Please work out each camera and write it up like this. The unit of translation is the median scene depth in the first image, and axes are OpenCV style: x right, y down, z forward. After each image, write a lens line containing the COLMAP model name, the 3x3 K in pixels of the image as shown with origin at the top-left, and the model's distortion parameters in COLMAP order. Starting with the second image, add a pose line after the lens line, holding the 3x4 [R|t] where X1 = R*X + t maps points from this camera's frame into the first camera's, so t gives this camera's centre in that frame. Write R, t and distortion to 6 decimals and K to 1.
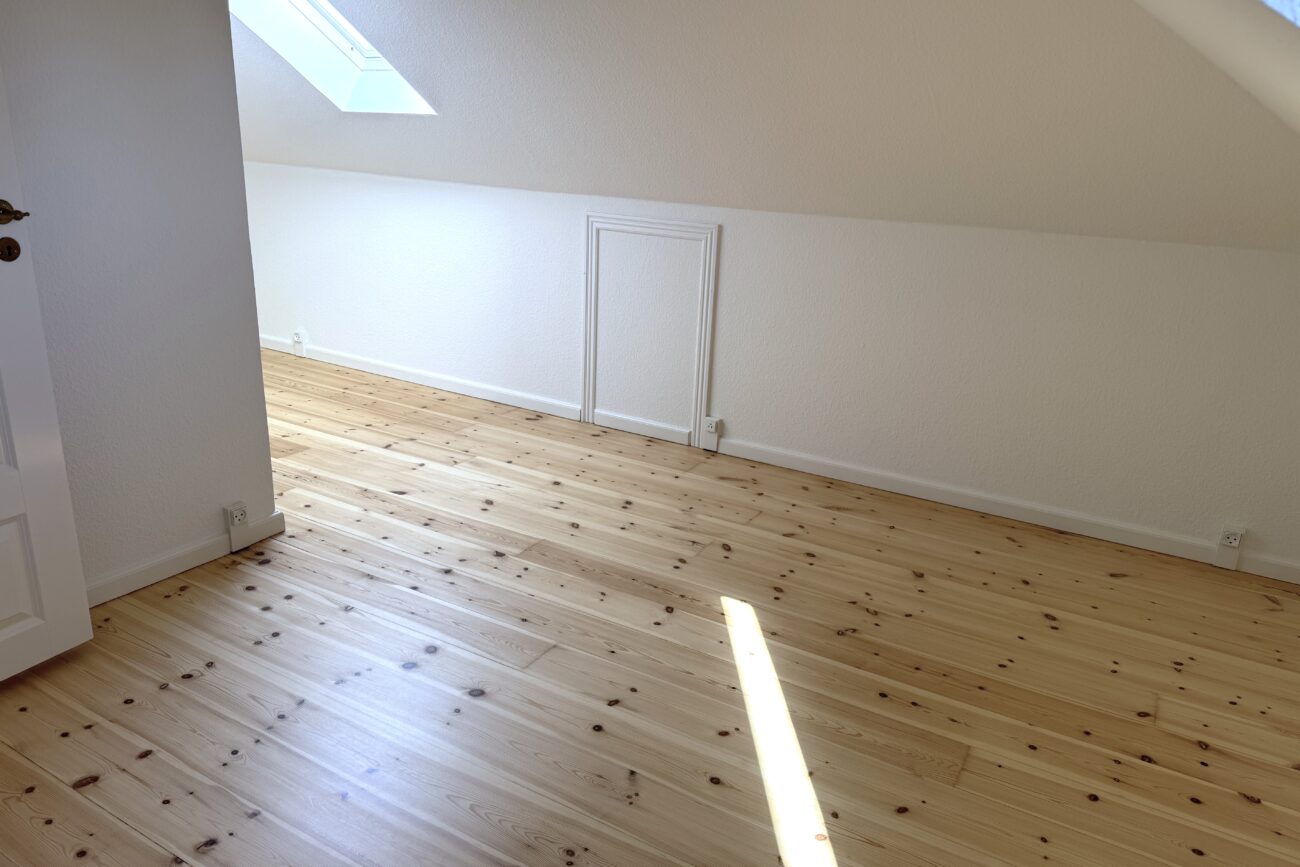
lens RADIAL K [[940.9, 0, 650.0], [0, 940.9, 433.5], [0, 0, 1]] dist [-0.000131, 0.001026]
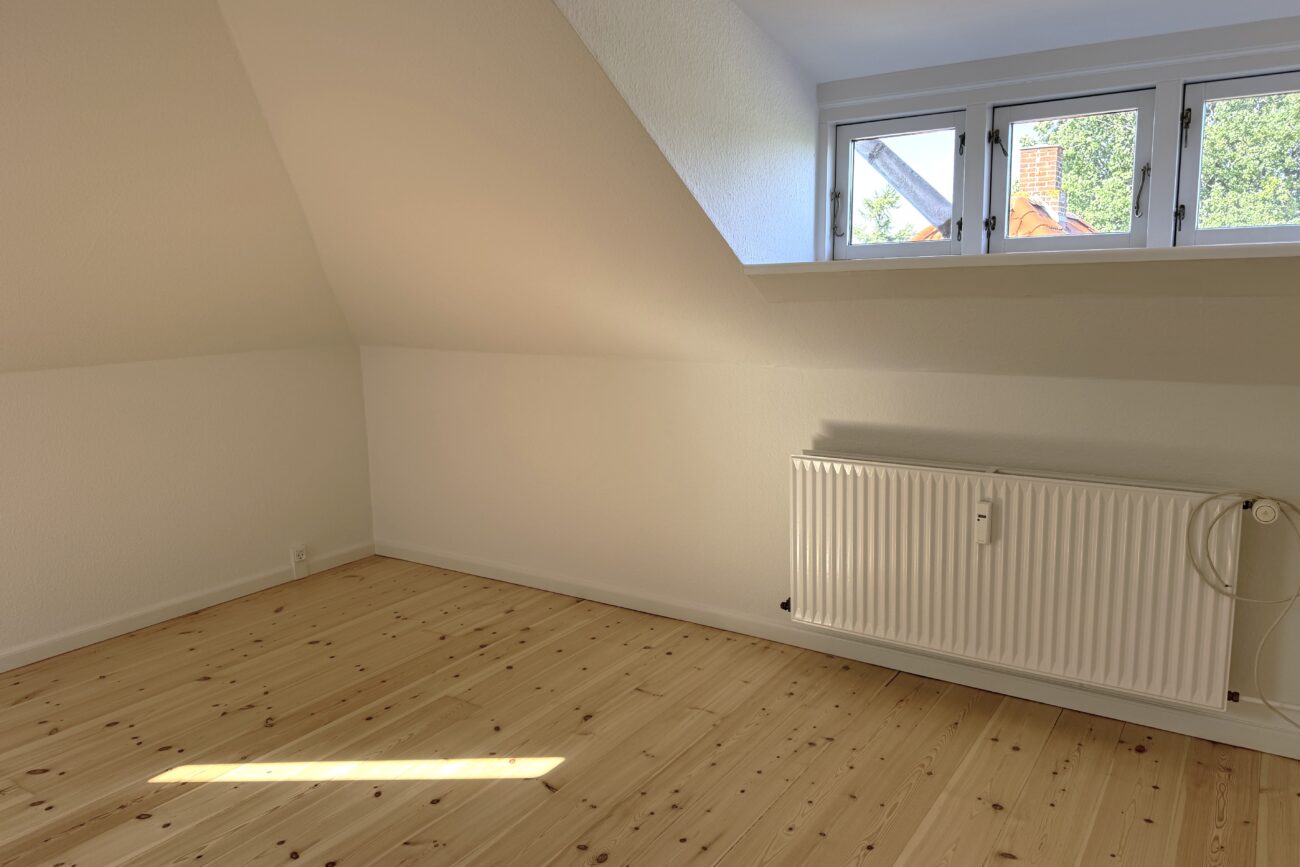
lens RADIAL K [[940.9, 0, 650.0], [0, 940.9, 433.5], [0, 0, 1]] dist [-0.000131, 0.001026]
pose [[0.022255, -0.201384, 0.979259, -0.813546], [0.318493, 0.929897, 0.183995, -0.172065], [-0.947664, 0.307792, 0.084835, 0.372954]]
